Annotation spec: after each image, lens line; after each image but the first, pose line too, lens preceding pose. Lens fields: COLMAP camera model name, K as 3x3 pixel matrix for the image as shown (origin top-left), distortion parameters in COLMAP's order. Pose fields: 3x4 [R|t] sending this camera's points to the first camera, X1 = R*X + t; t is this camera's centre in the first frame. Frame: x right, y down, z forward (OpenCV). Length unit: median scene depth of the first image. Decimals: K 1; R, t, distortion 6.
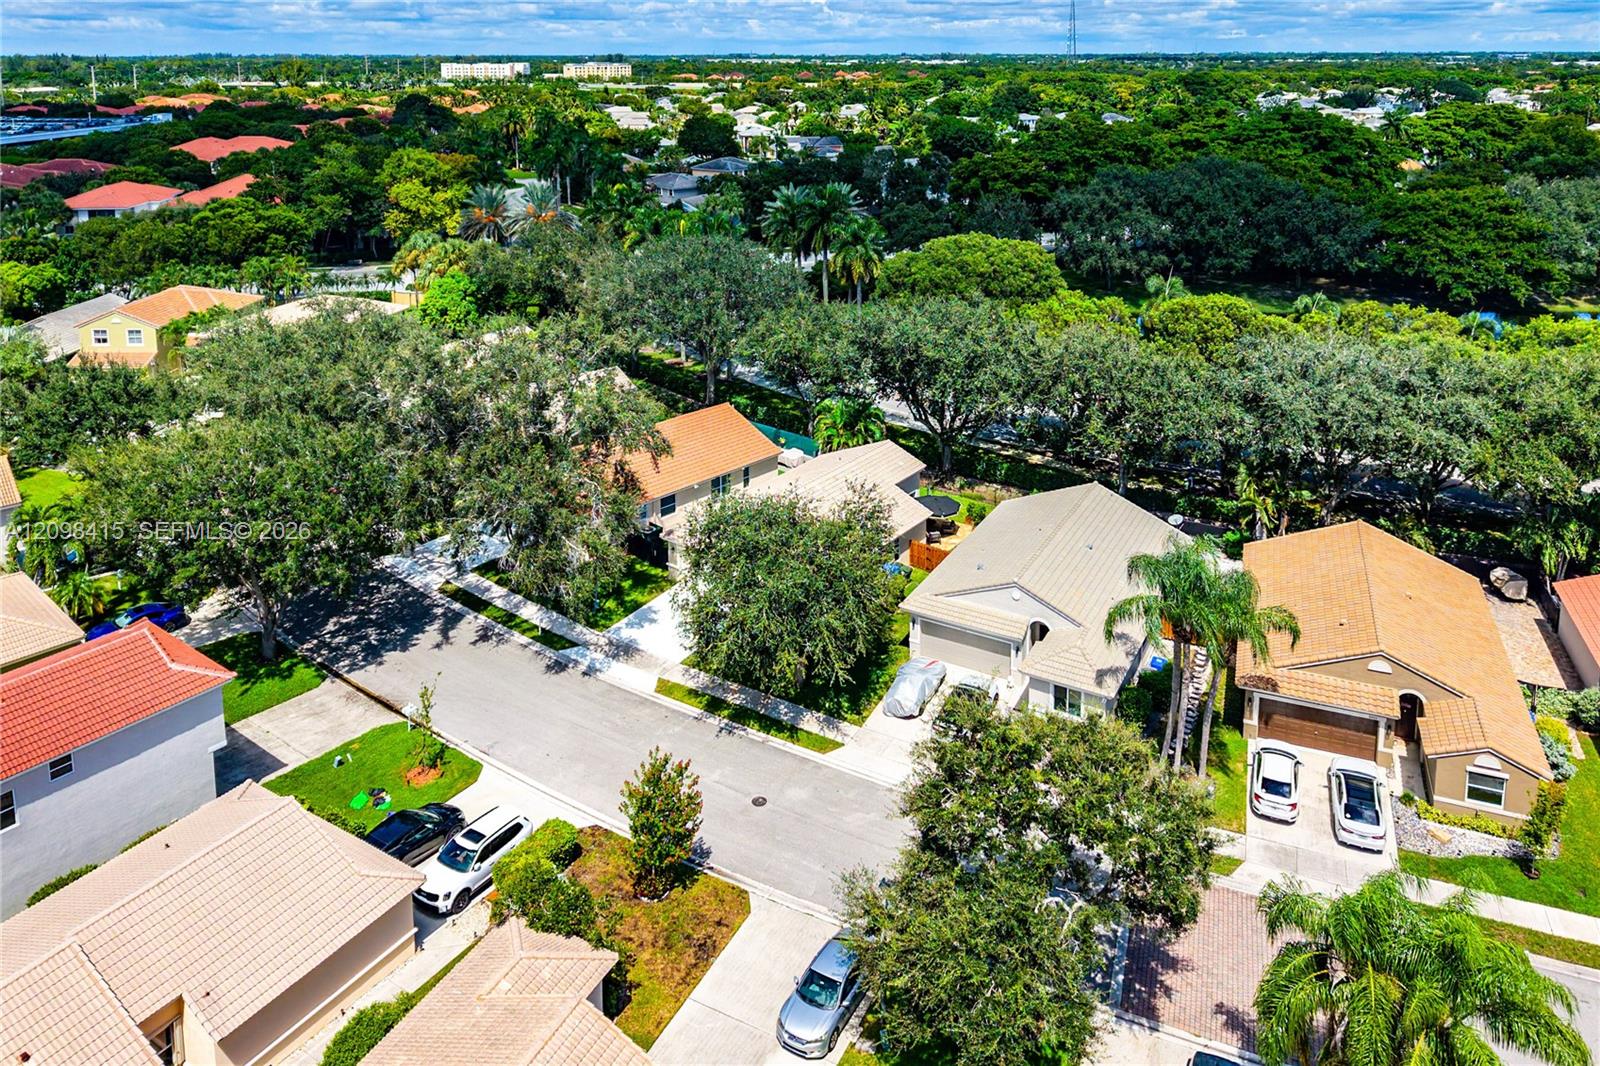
lens RADIAL K [[1062.5, 0, 808.7], [0, 1062.5, 546.3], [0, 0, 1]] dist [0.010495, 0.004497]
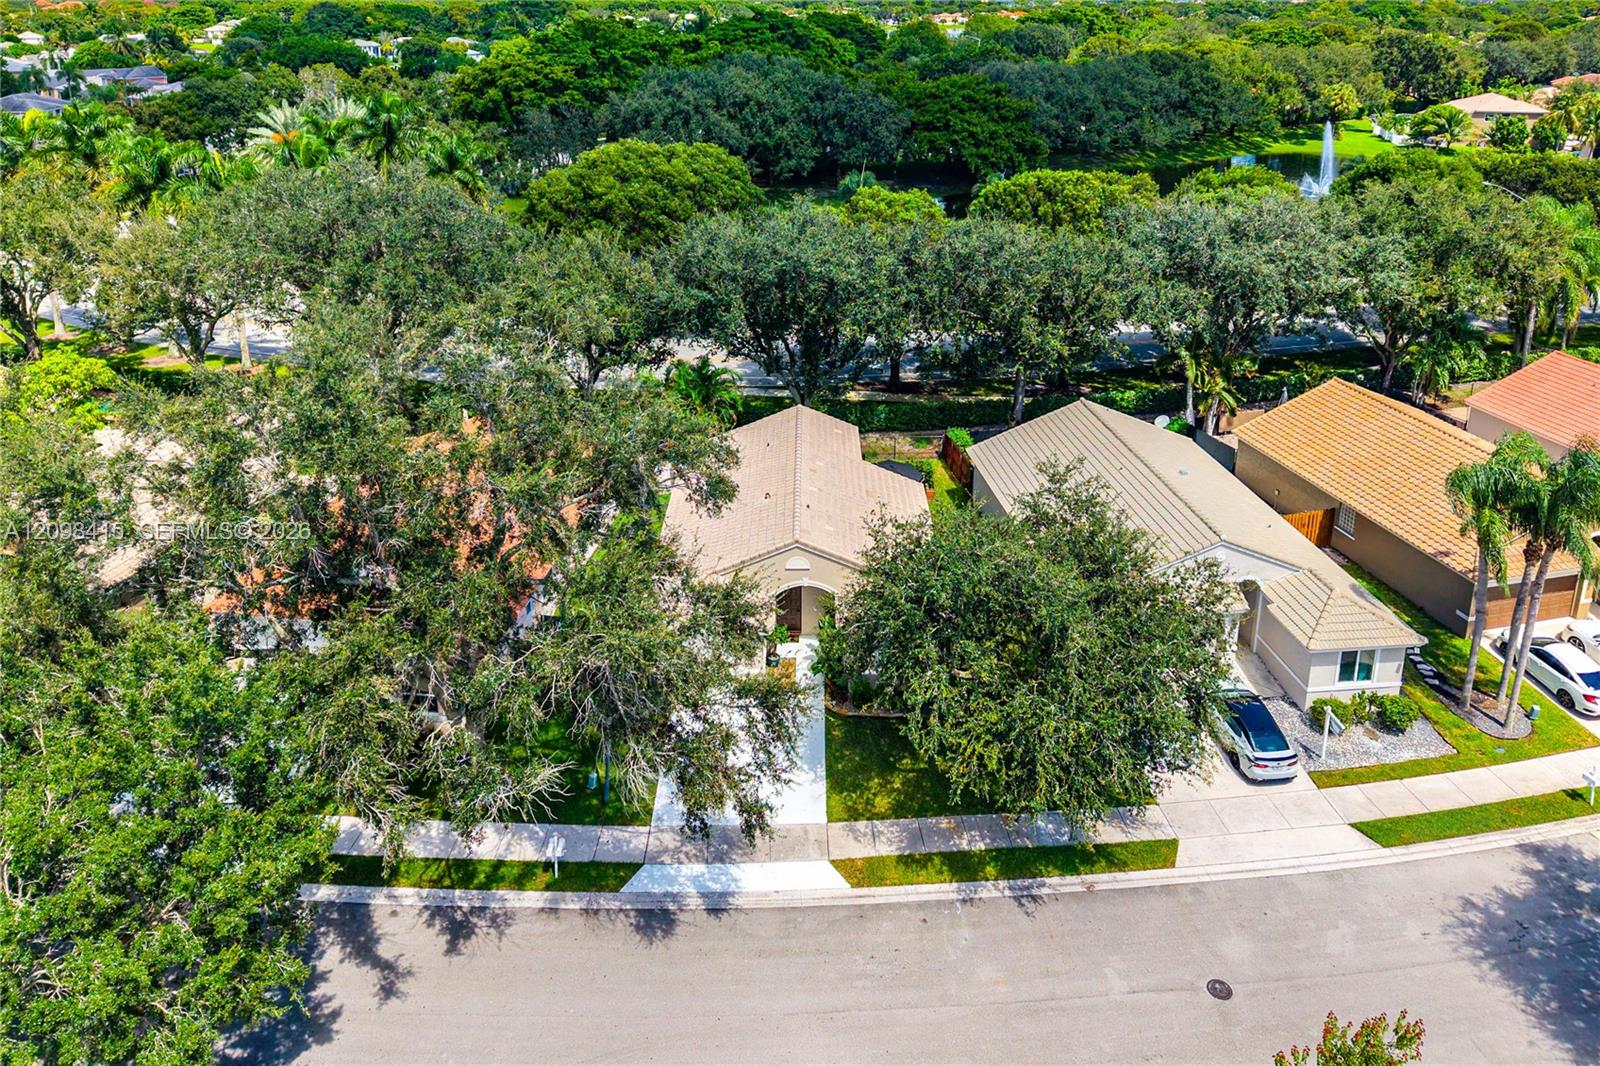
lens RADIAL K [[1062.5, 0, 798.5], [0, 1062.5, 526.1], [0, 0, 1]] dist [0.010495, 0.004497]
pose [[0.806287, -0.265490, 0.528599, -0.389369], [0.249961, 0.962835, 0.102312, -0.112721], [-0.536117, 0.049637, 0.842683, 0.463552]]
